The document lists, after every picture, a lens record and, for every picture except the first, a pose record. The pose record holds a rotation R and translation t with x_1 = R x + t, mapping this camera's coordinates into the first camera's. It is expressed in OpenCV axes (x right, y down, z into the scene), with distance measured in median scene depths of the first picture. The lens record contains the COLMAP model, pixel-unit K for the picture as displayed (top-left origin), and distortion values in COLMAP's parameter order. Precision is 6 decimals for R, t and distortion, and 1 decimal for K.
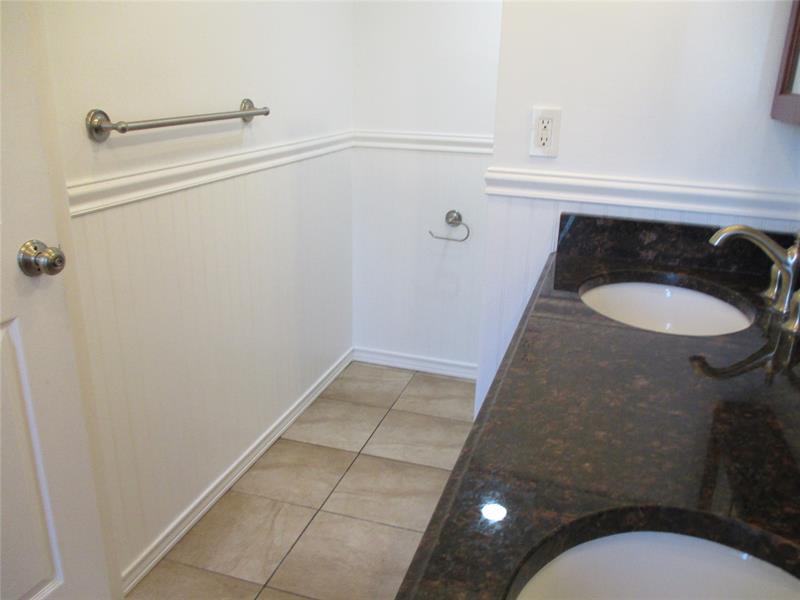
lens RADIAL K [[672.3, 0, 401.1], [0, 672.3, 297.0], [0, 0, 1]] dist [-0.013488, -0.003337]
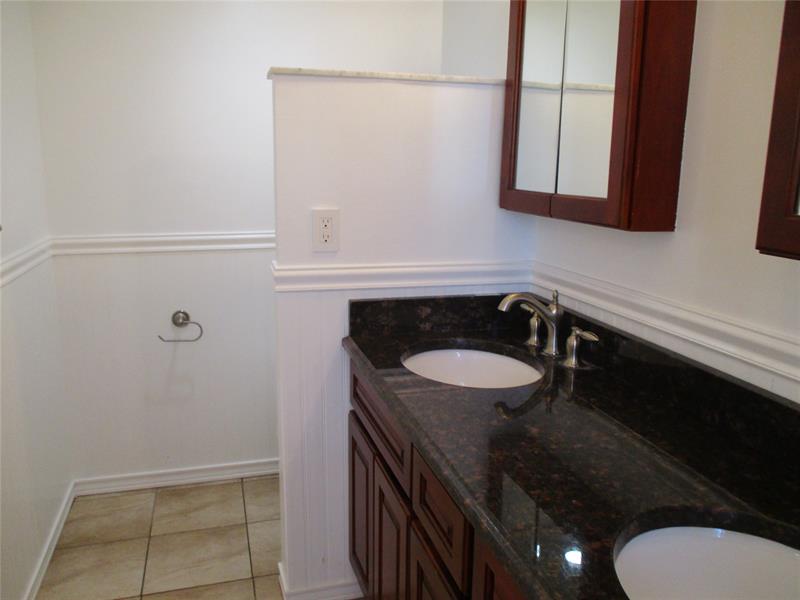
lens RADIAL K [[672.3, 0, 403.7], [0, 672.3, 301.4], [0, 0, 1]] dist [-0.013488, -0.003337]
pose [[0.828022, -0.129015, 0.545651, -0.284996], [0.187183, 0.980942, -0.052114, -0.049928], [-0.528528, 0.145288, 0.836391, 0.035864]]
